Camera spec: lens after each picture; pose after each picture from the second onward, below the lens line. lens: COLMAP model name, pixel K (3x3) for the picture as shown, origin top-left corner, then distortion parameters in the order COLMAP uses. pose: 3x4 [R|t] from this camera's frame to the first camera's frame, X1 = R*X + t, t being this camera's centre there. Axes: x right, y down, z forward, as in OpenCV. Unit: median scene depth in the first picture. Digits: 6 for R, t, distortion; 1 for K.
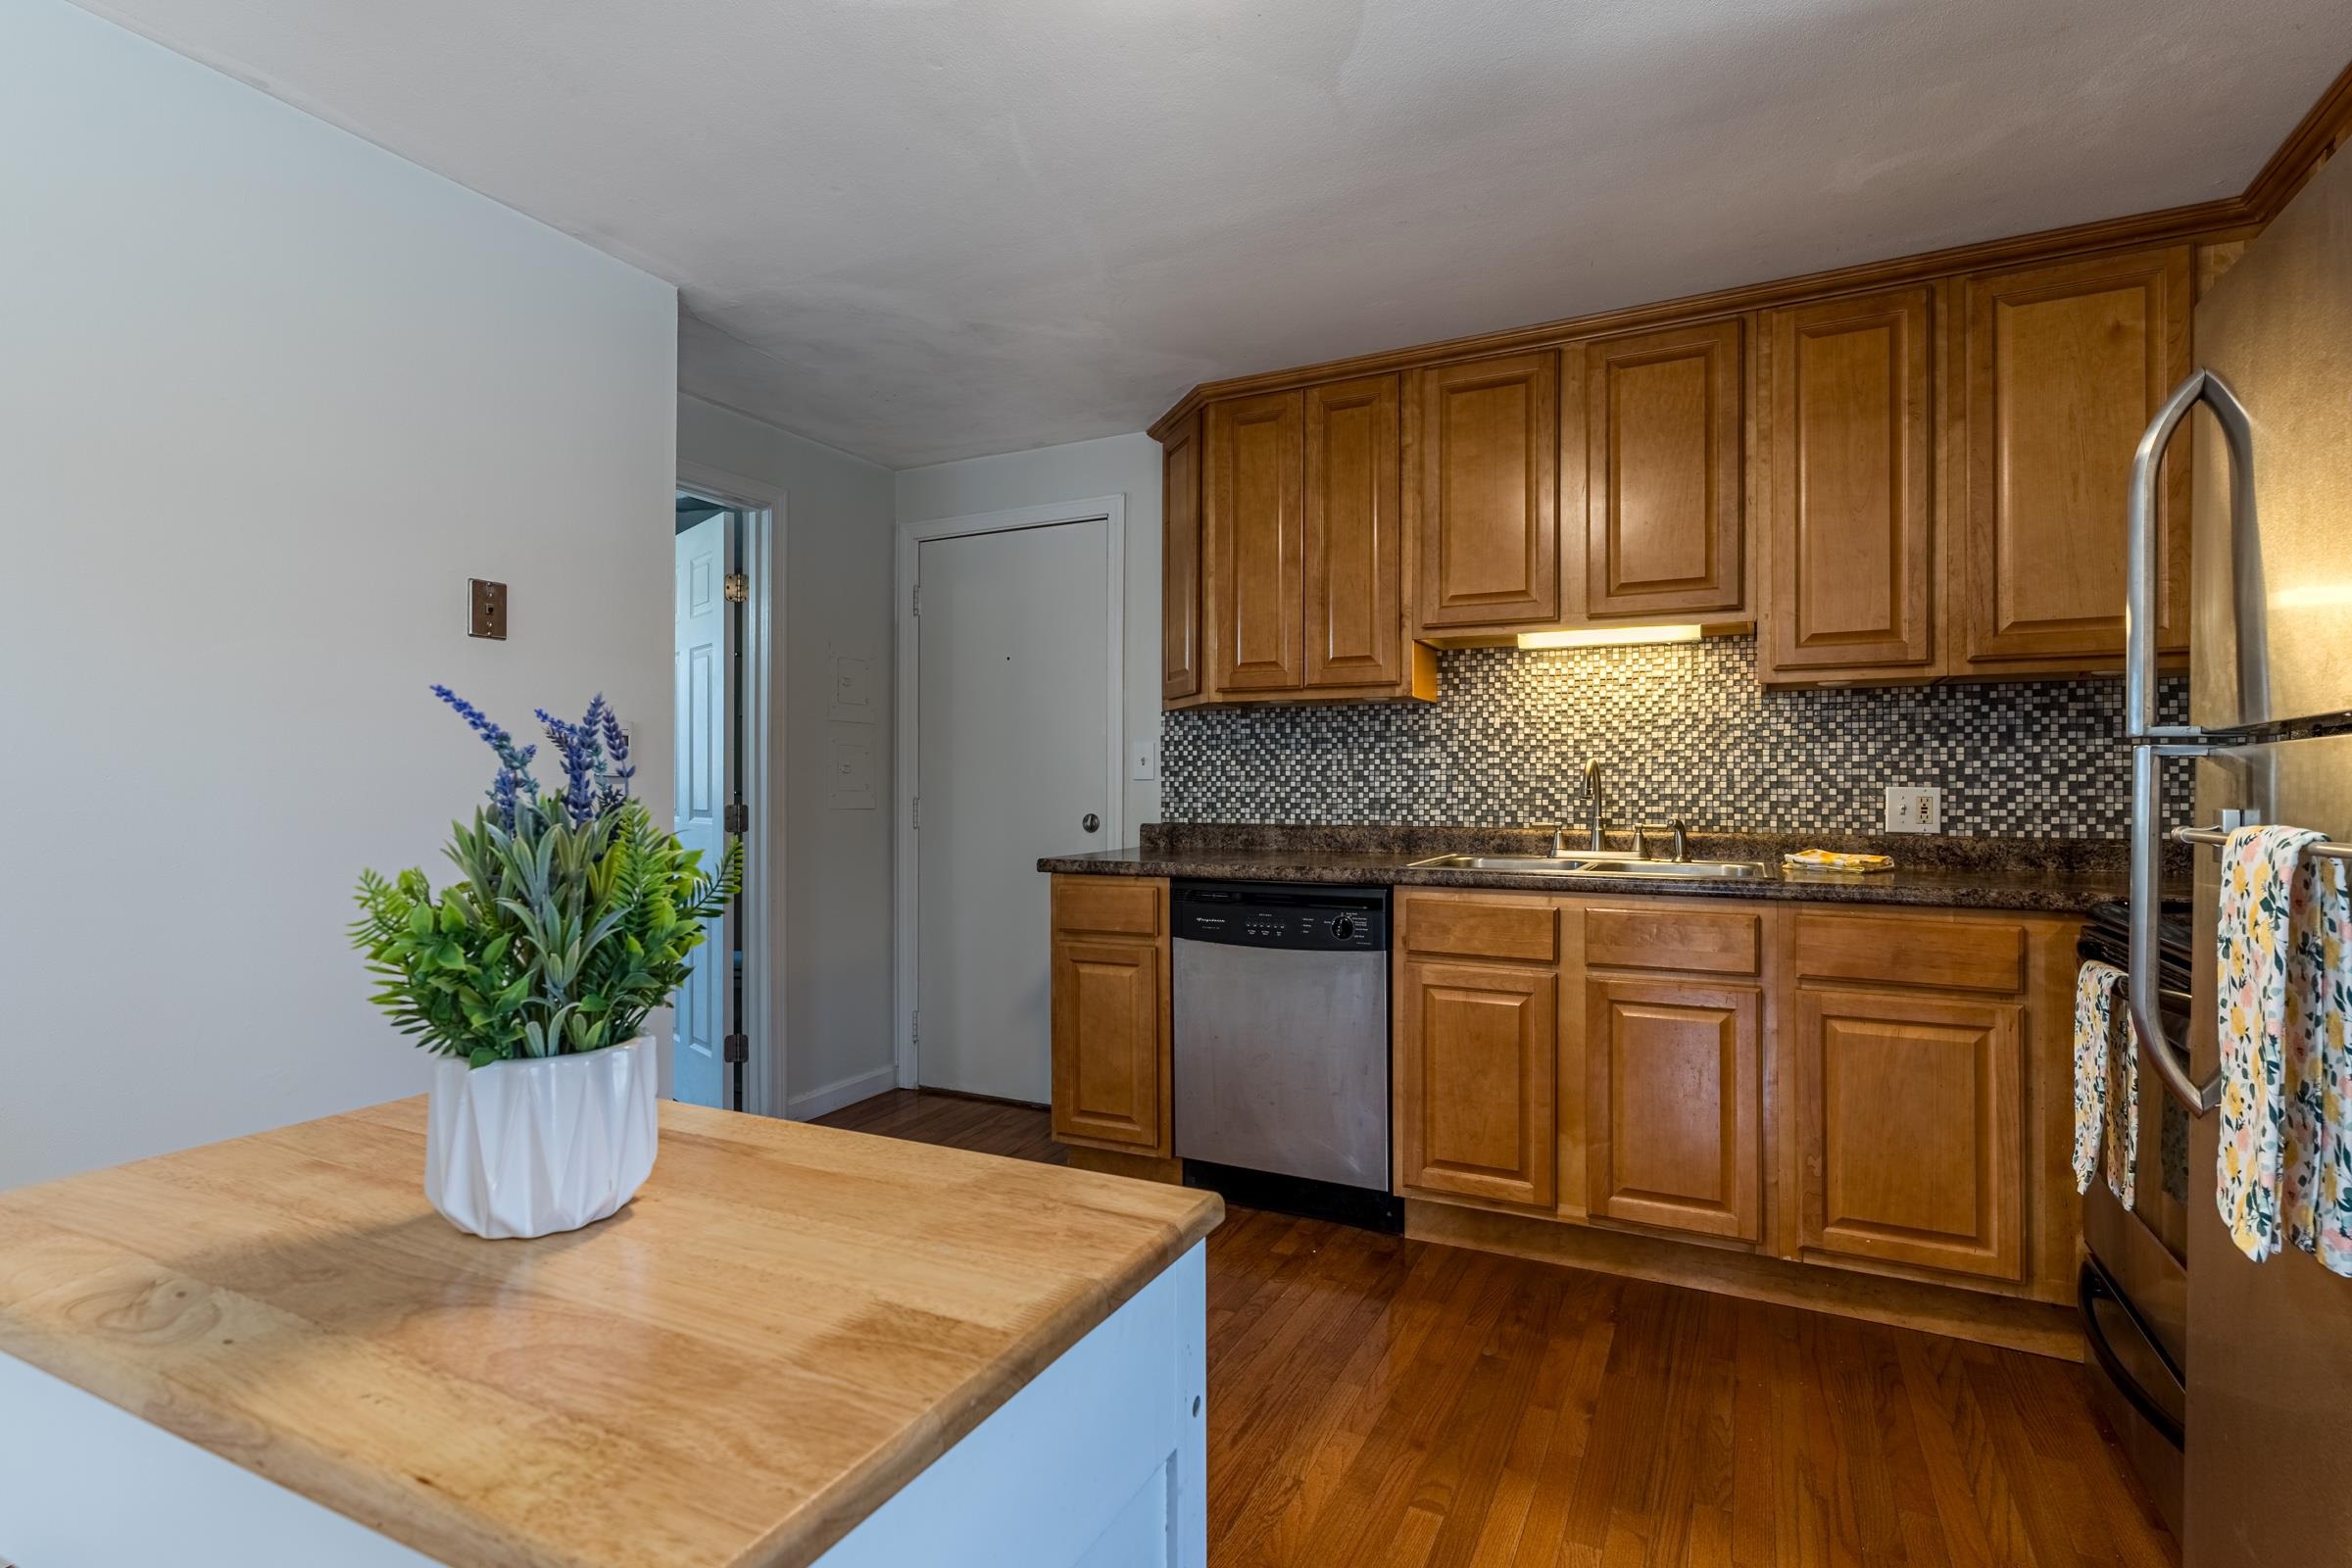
lens RADIAL K [[1126.1, 0, 1191.1], [0, 1126.1, 784.6], [0, 0, 1]] dist [0.005827, -0.003299]
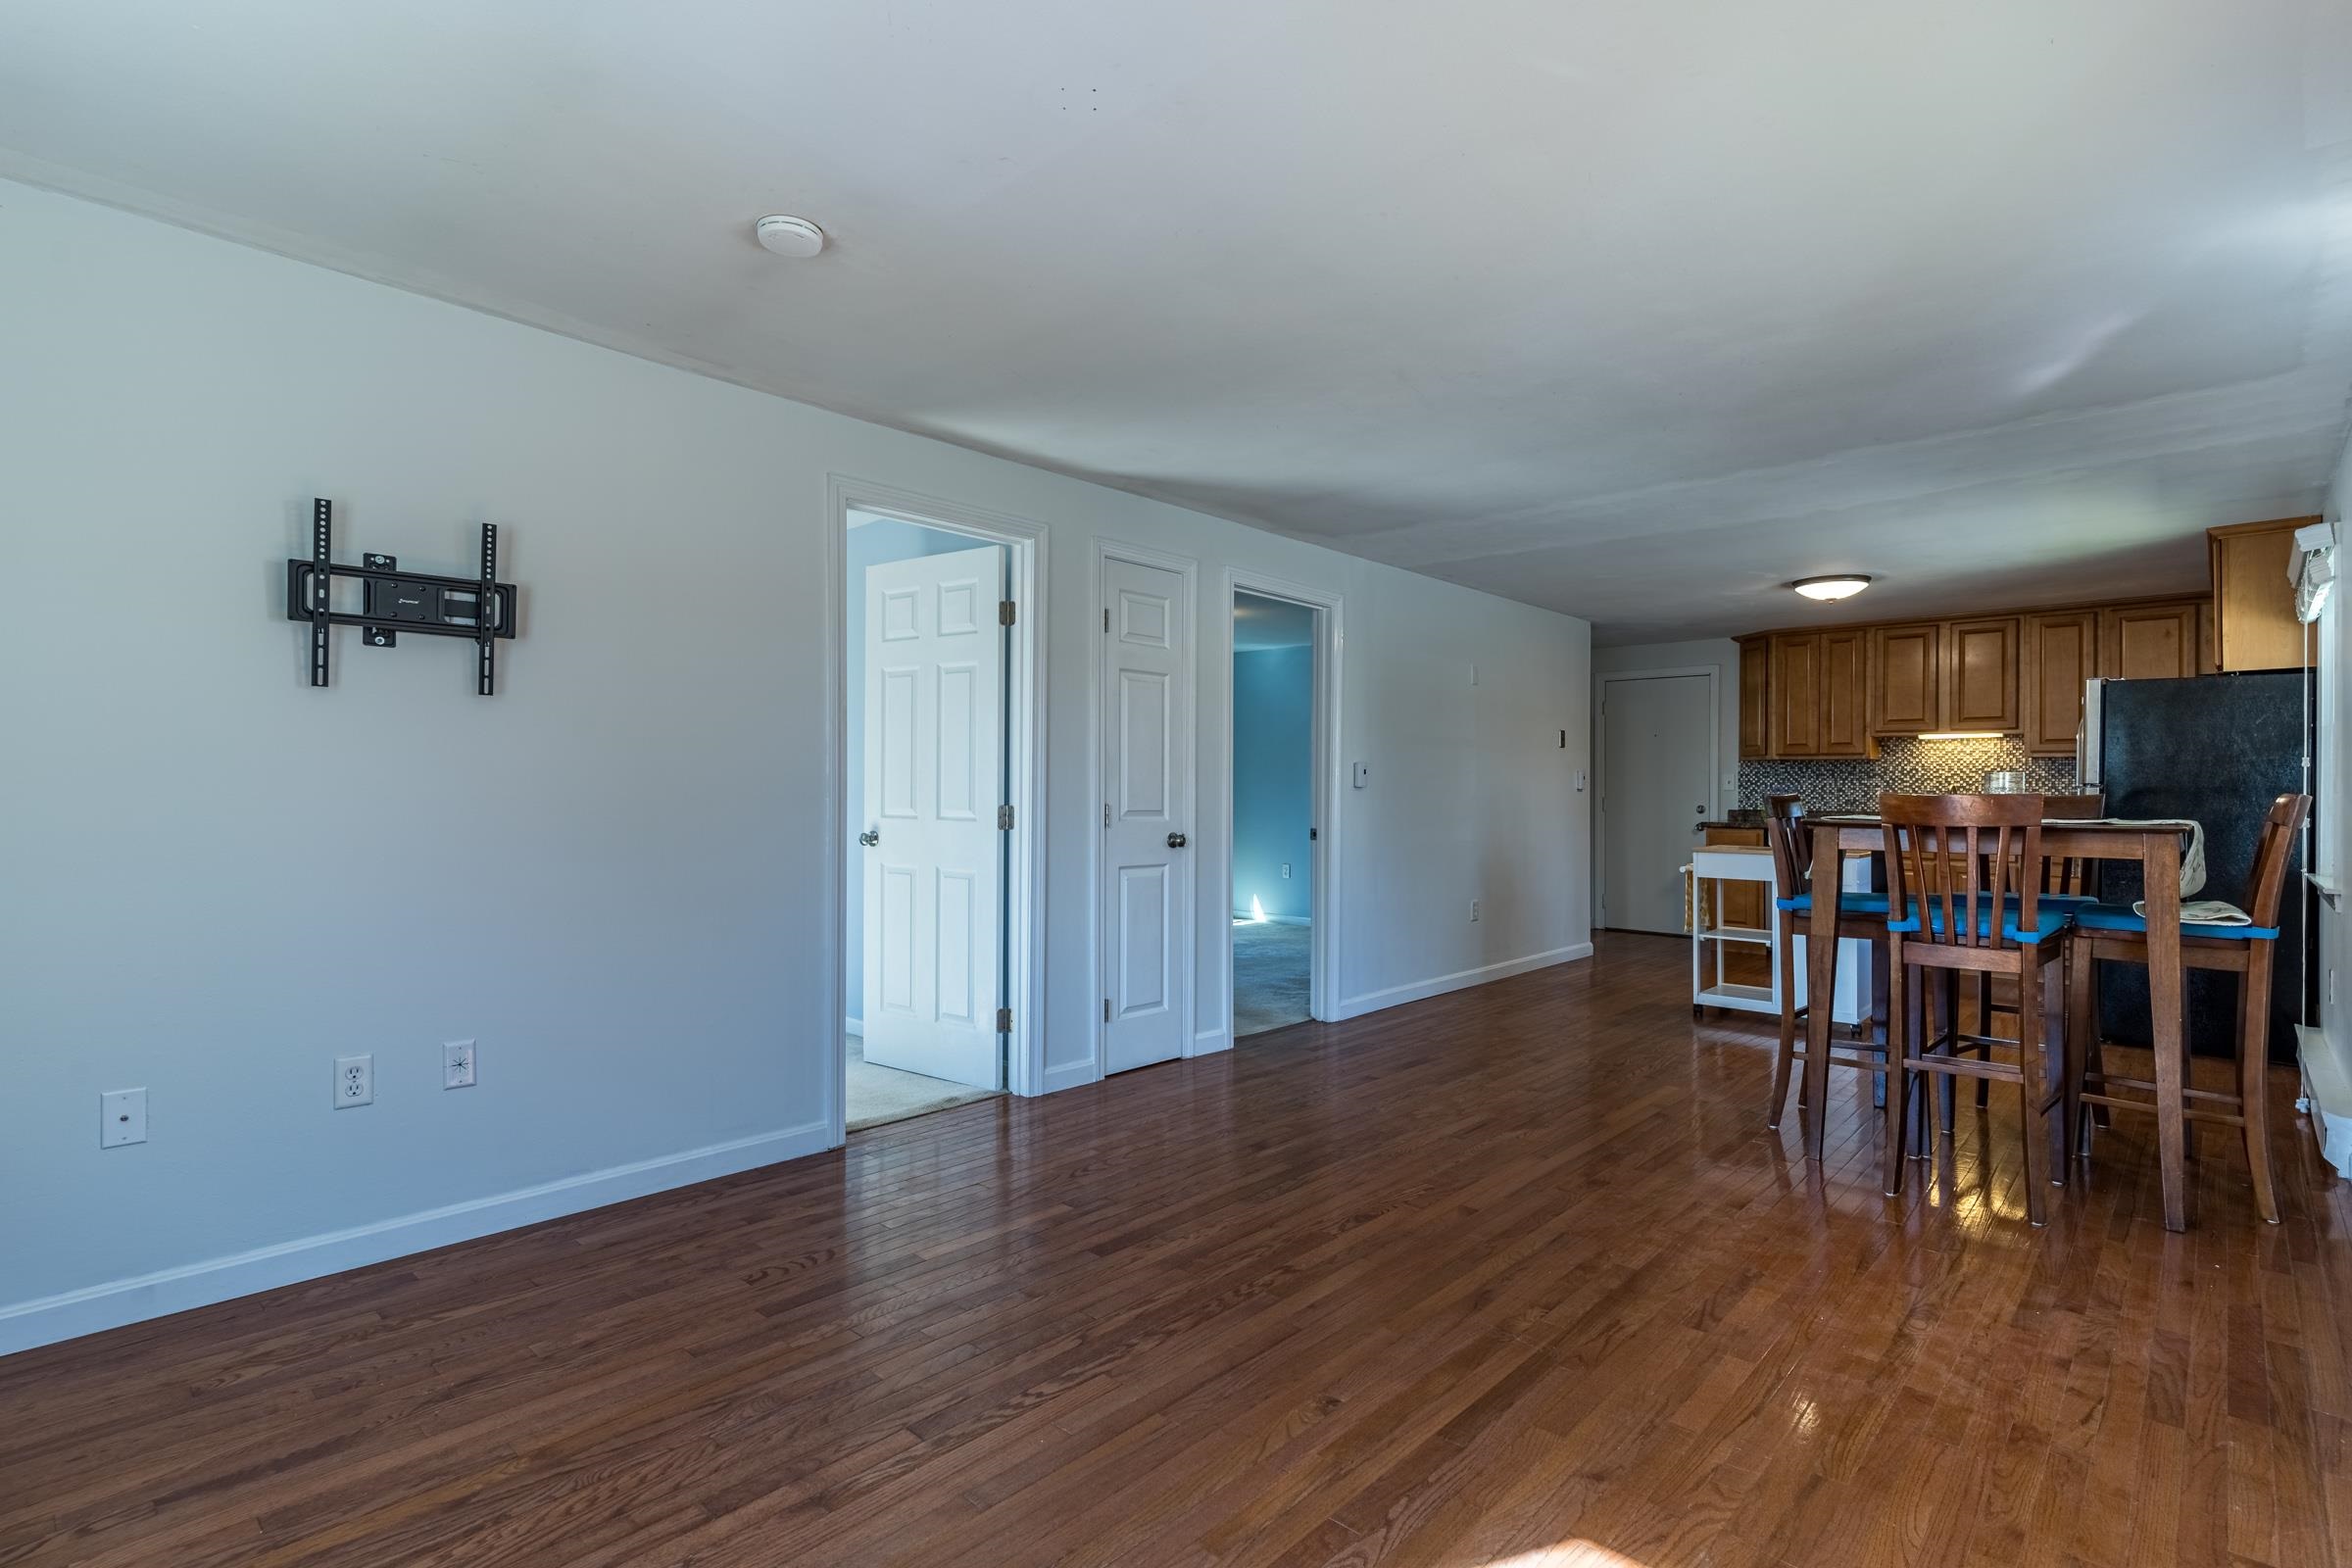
lens RADIAL K [[1126.1, 0, 1177.7], [0, 1126.1, 781.8], [0, 0, 1]] dist [0.005827, -0.003299]
pose [[0.956996, 0.006568, -0.290027, -0.556811], [-0.007537, 0.999969, -0.002222, -0.010042], [0.290004, 0.004313, 0.957016, -1.872429]]
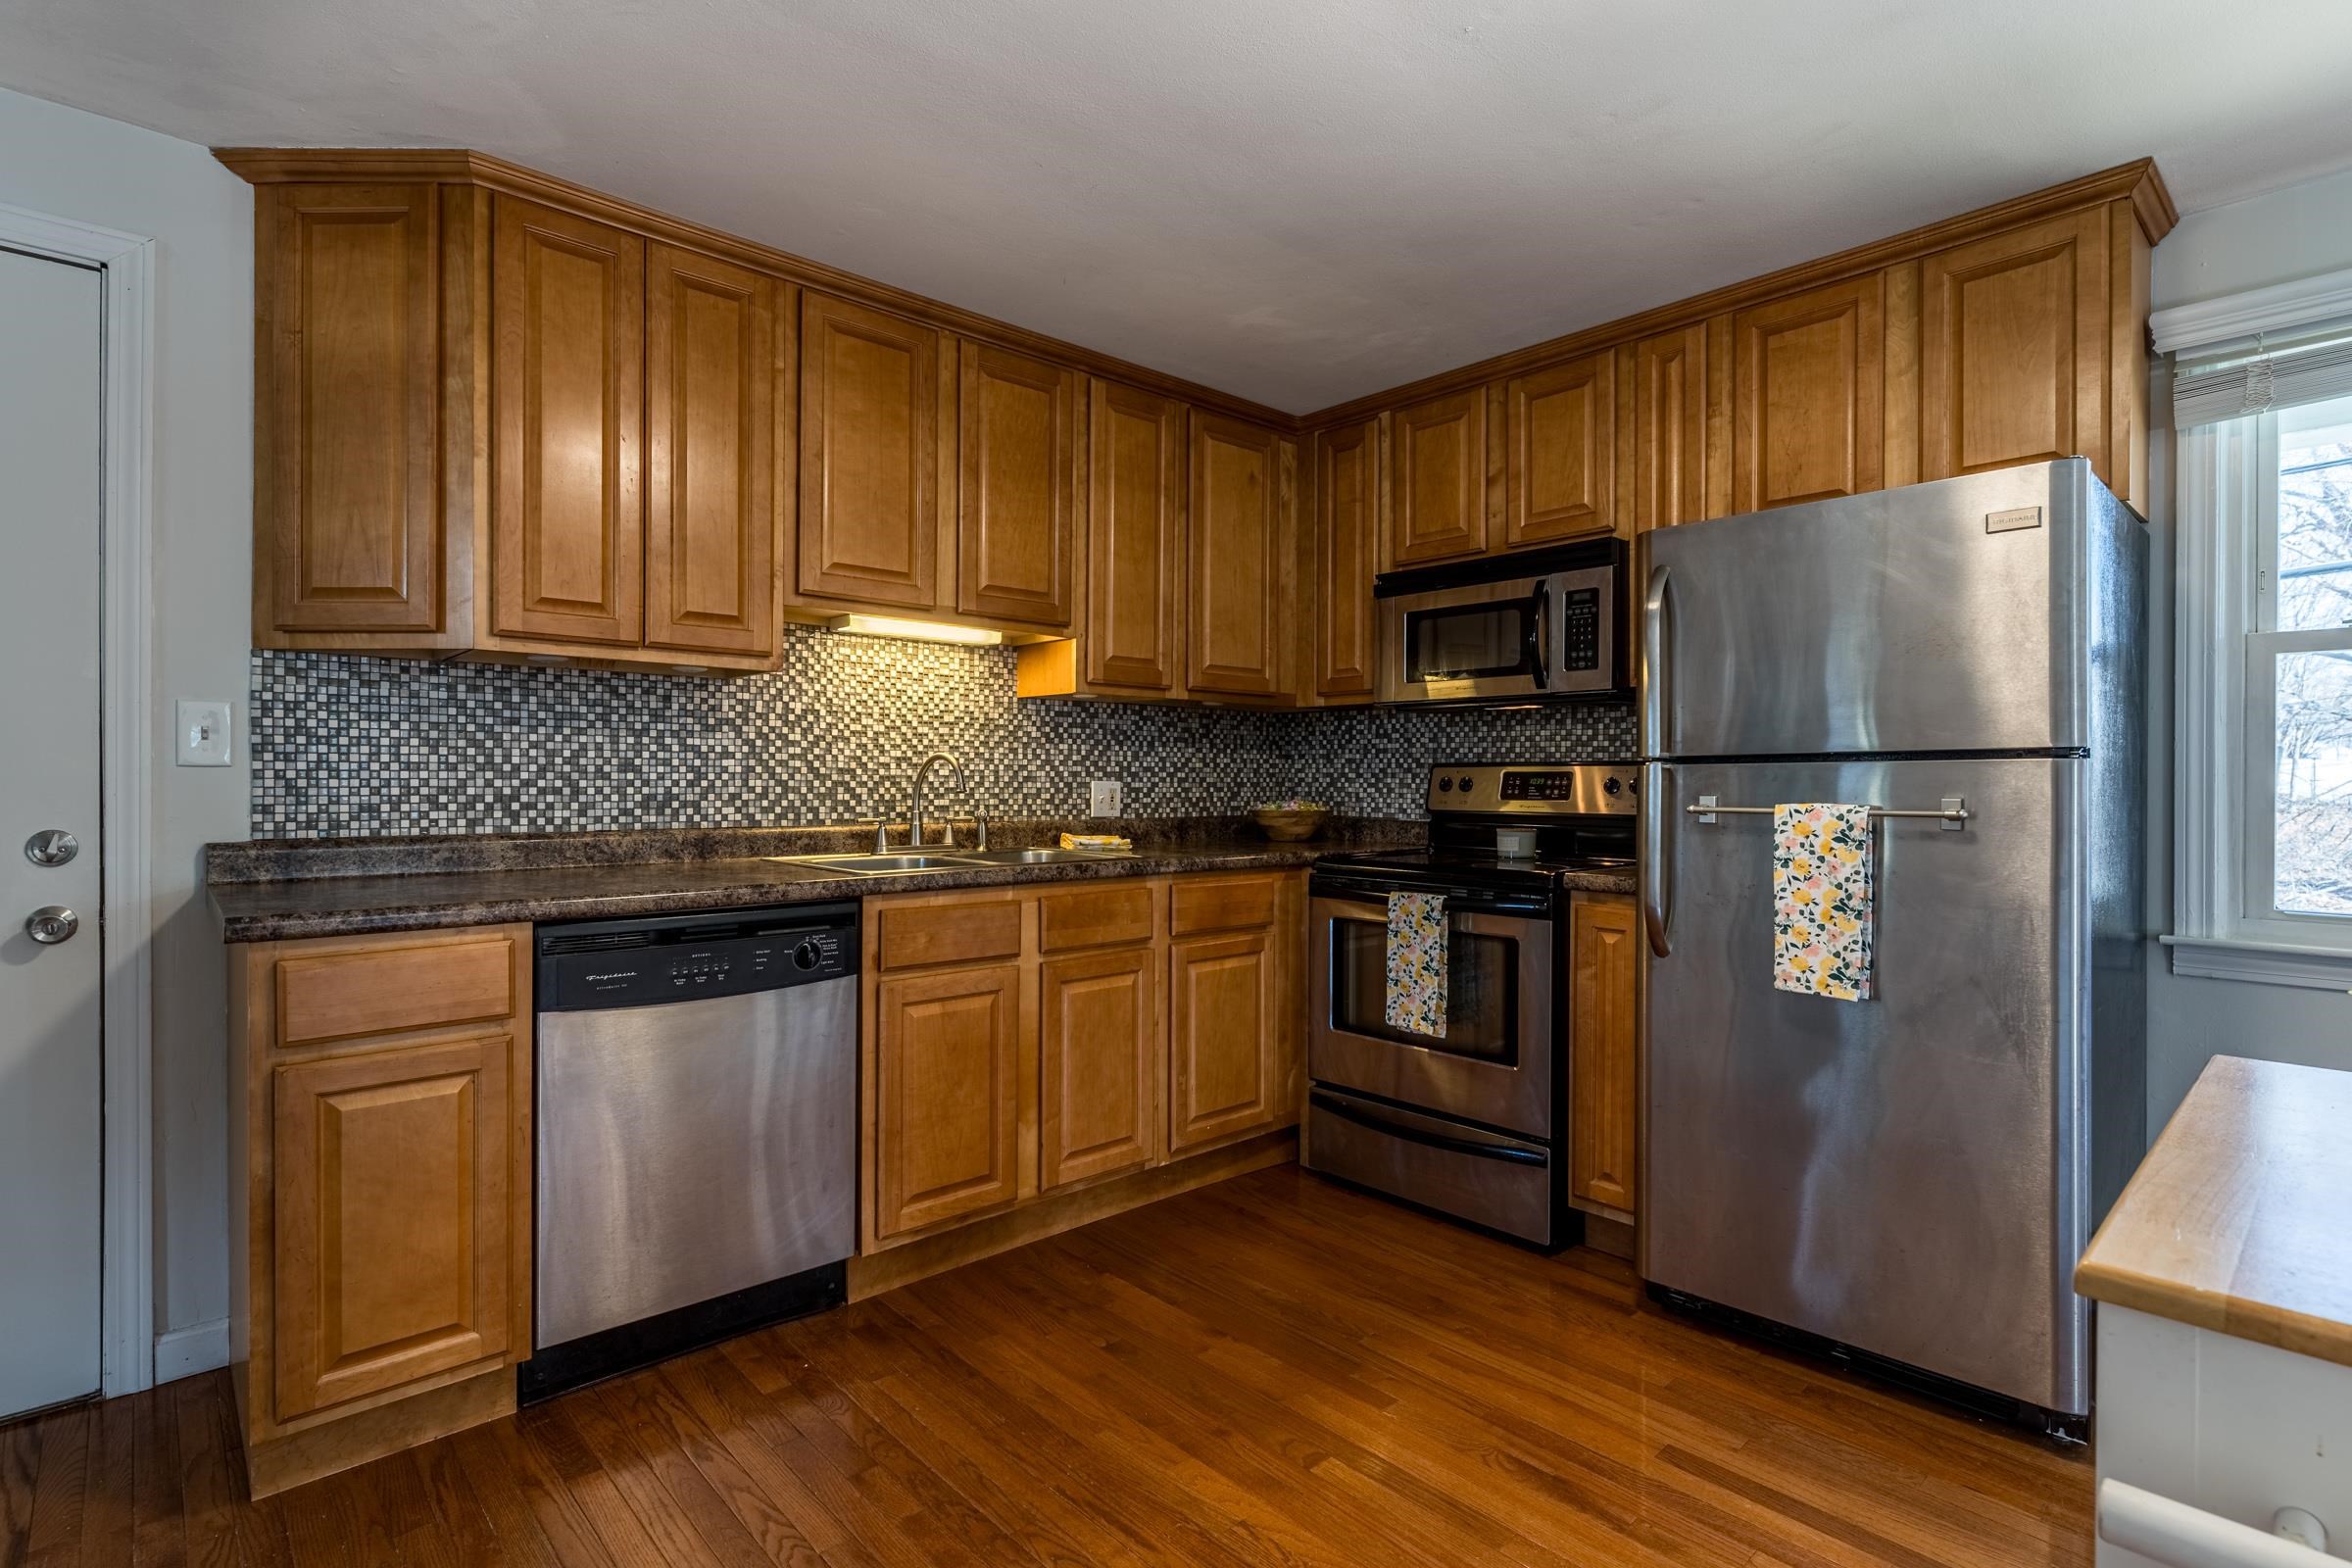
lens RADIAL K [[1126.1, 0, 1161.1], [0, 1126.1, 786.3], [0, 0, 1]] dist [0.005827, -0.003299]
pose [[0.374572, -0.004027, 0.927189, -0.480136], [-0.006206, 0.999957, 0.006850, -0.001107], [-0.927177, -0.008320, 0.374531, 0.427165]]
